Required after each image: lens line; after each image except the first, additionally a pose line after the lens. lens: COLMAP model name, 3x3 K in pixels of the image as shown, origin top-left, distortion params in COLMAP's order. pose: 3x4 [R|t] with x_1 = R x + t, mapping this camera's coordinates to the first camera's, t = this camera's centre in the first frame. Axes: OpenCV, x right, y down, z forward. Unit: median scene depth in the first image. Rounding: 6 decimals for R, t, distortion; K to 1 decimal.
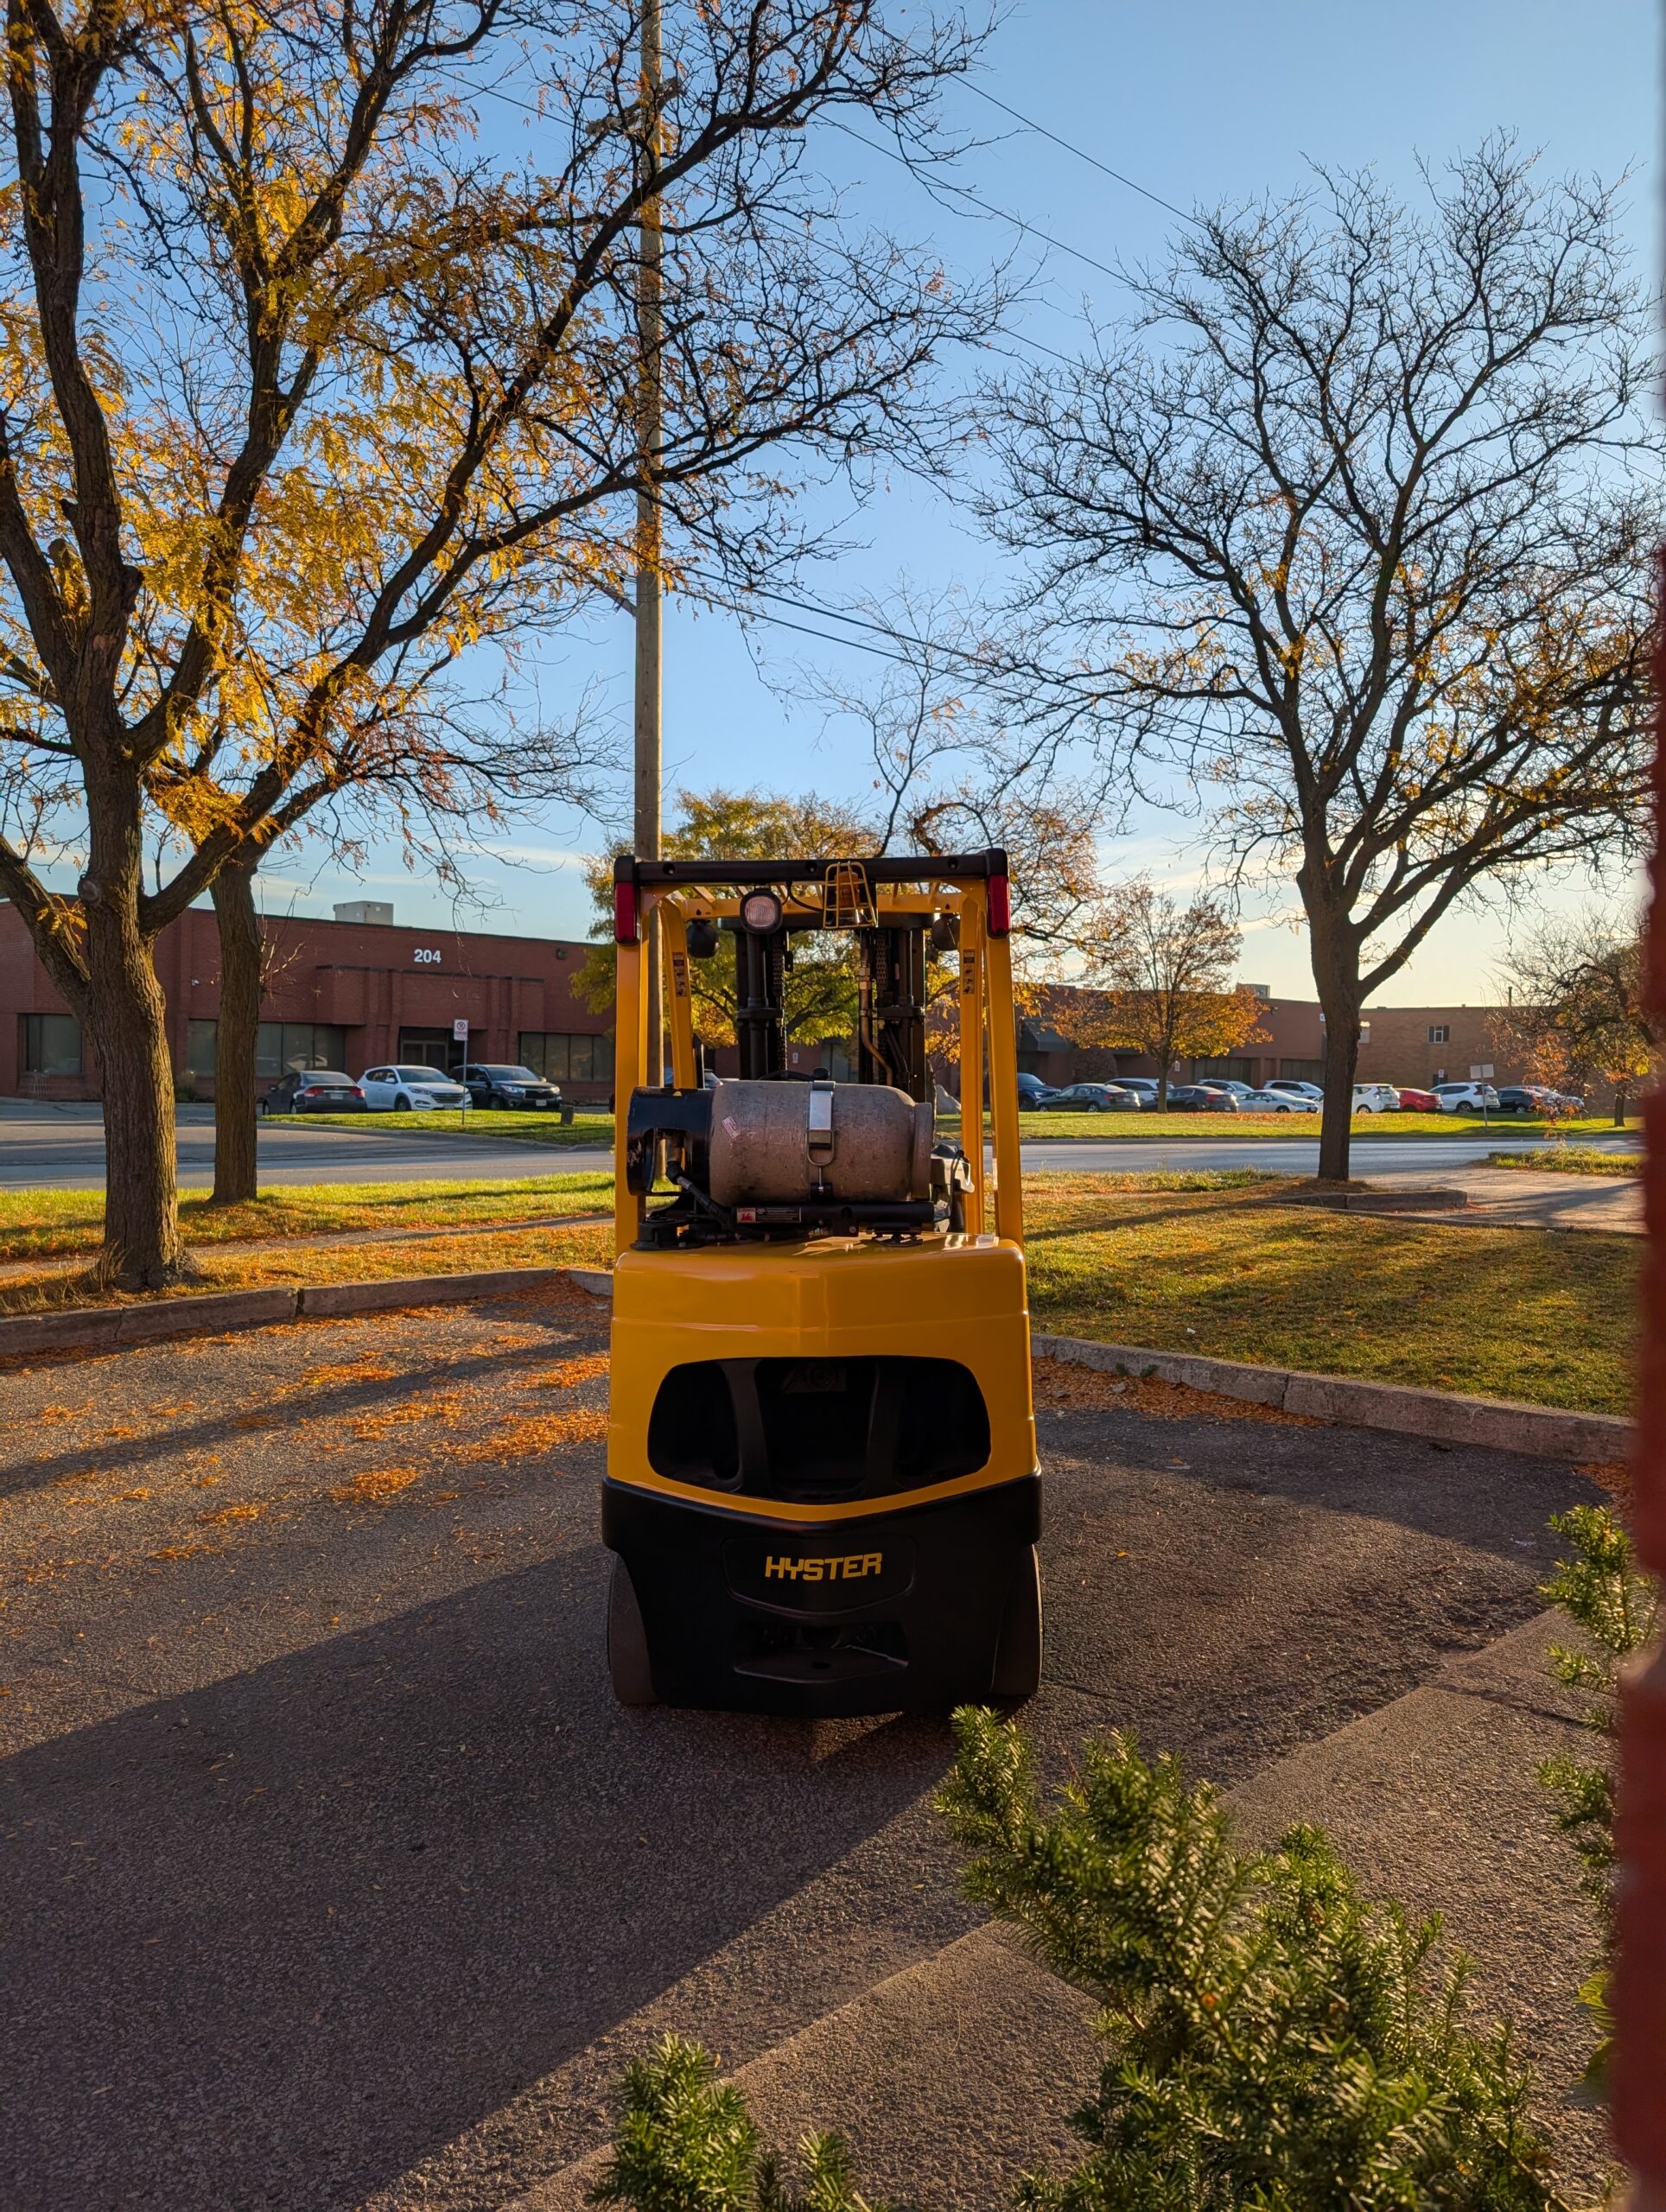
lens RADIAL K [[1571.9, 0, 843.6], [0, 1571.9, 1095.4], [0, 0, 1]] dist [0.007642, -0.004071]
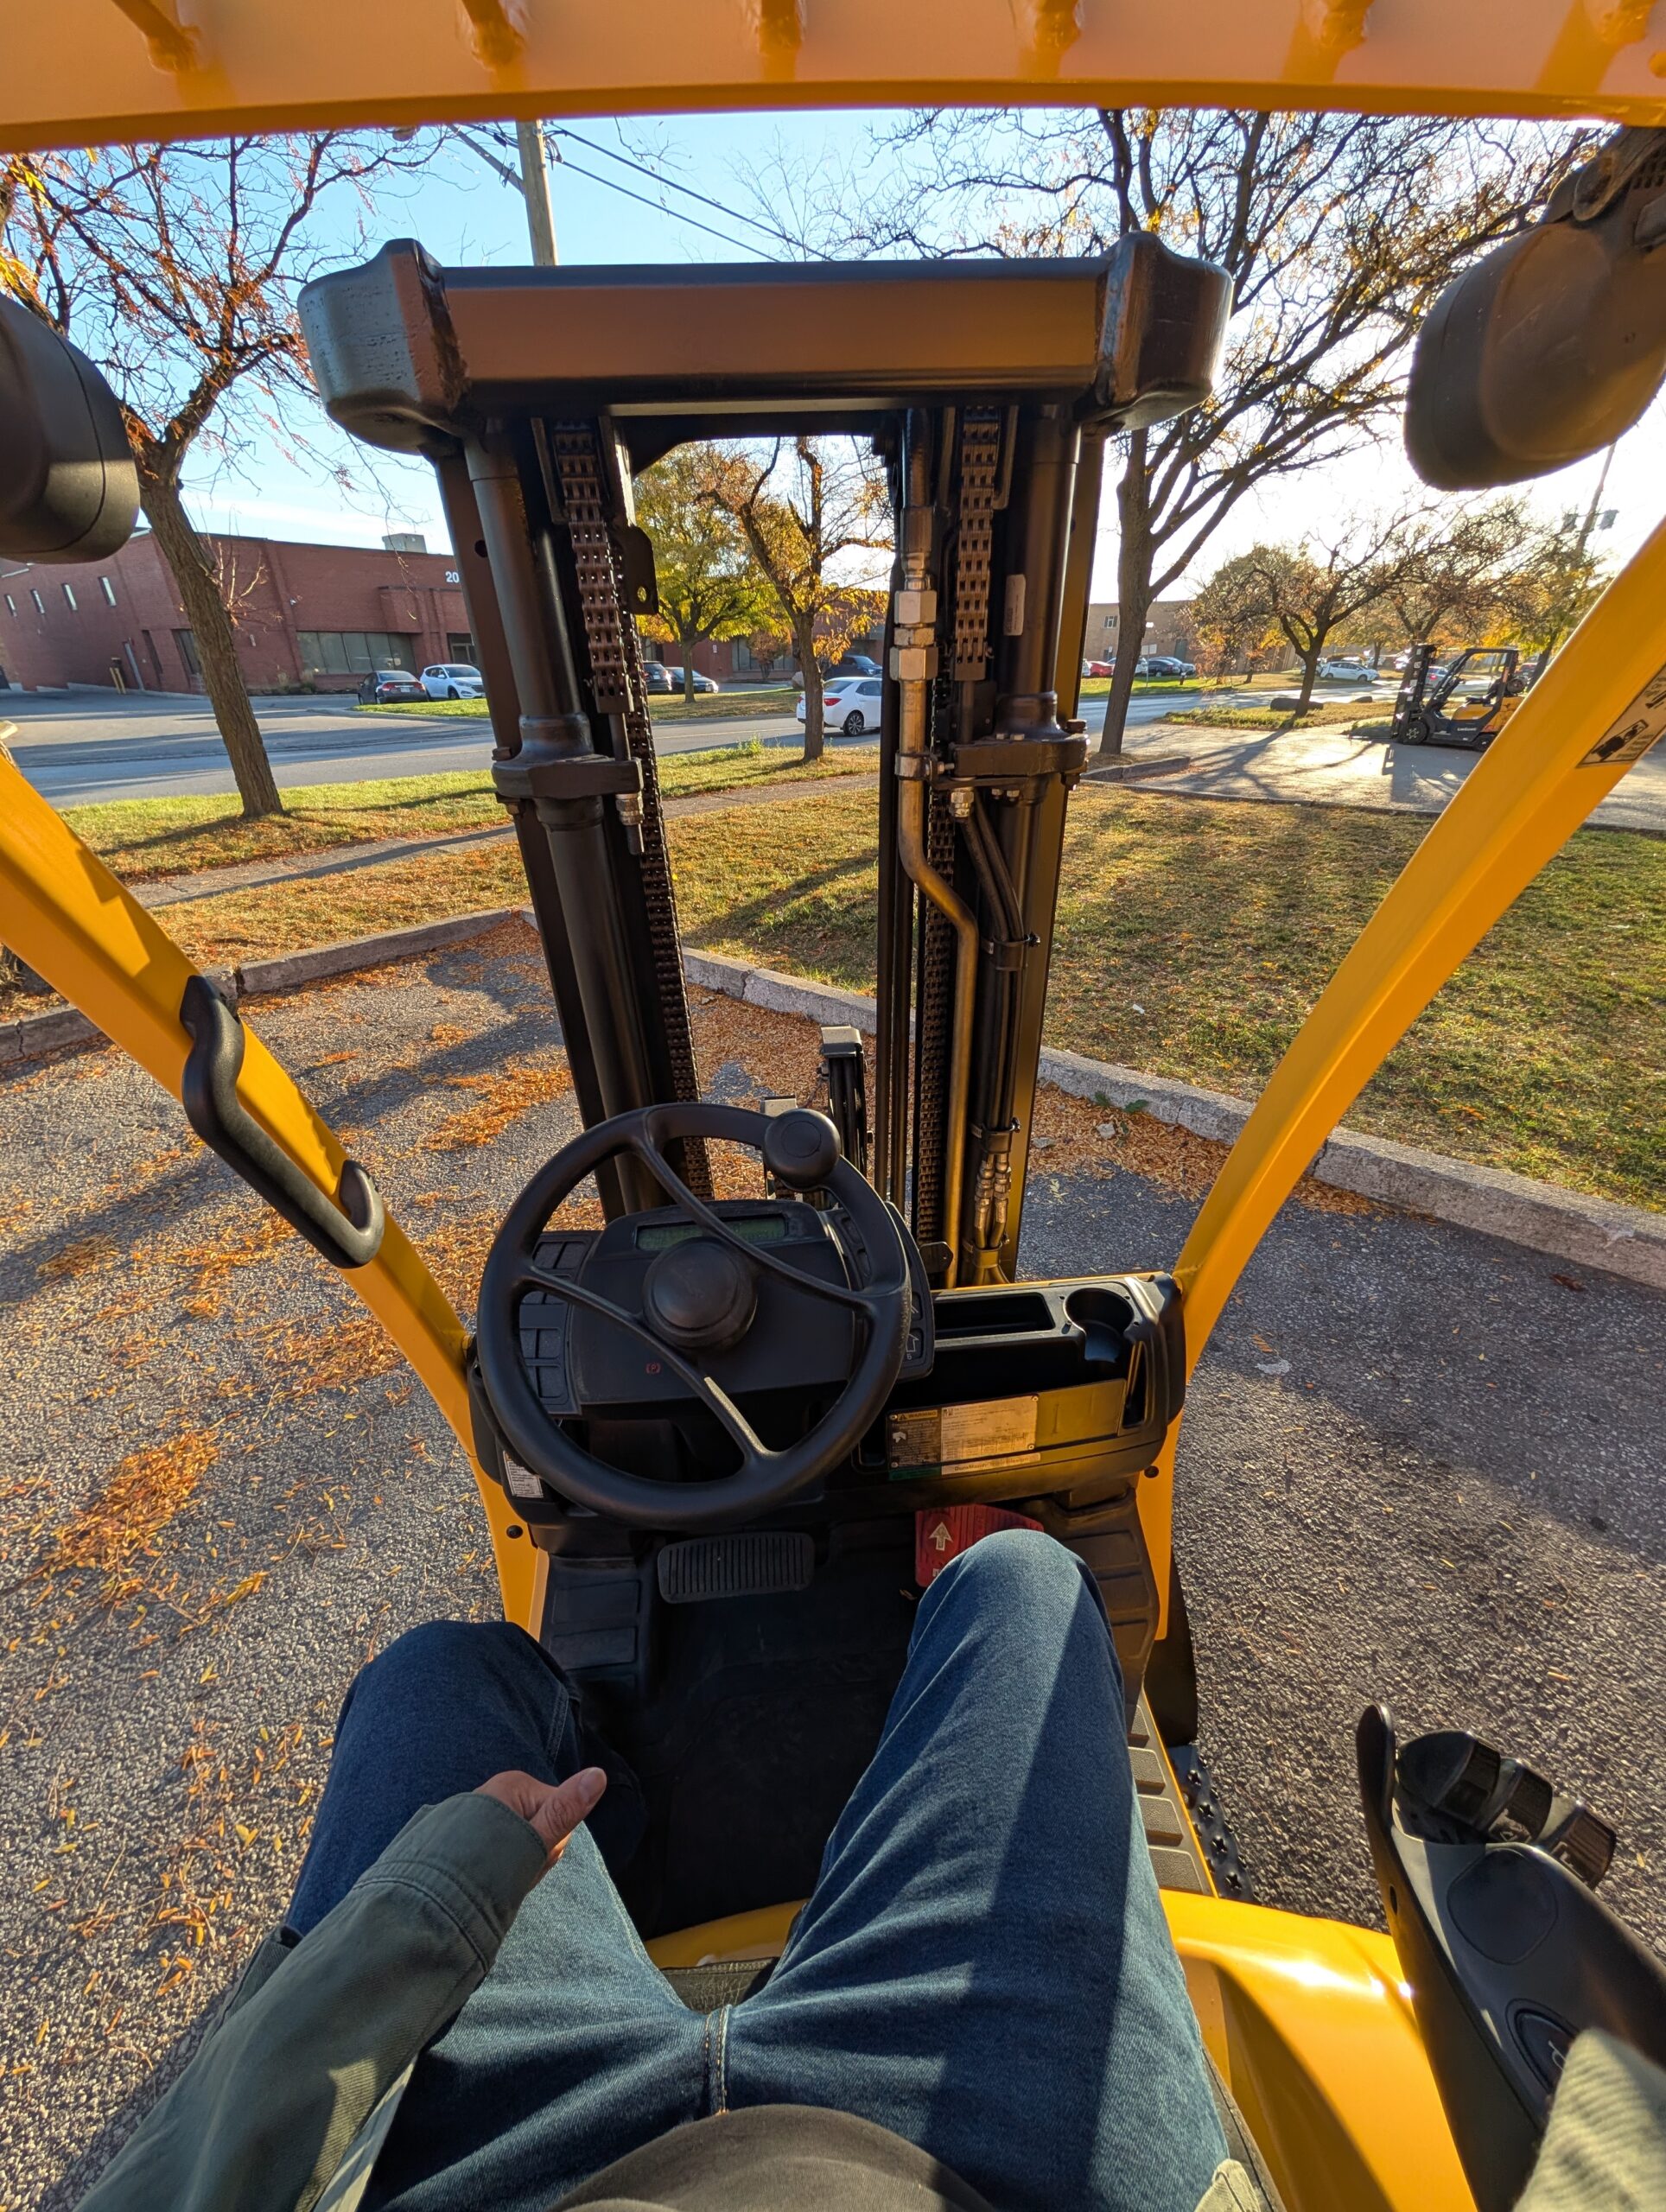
lens RADIAL K [[852.7, 0, 833.0], [0, 852.7, 1106.0], [0, 0, 1]] dist [0.000831, -0.000010]
pose [[0.995709, -0.061788, 0.068885, -0.004355], [0.023762, 0.890179, 0.454990, -0.017940], [-0.089433, -0.451401, 0.887828, 0.209214]]
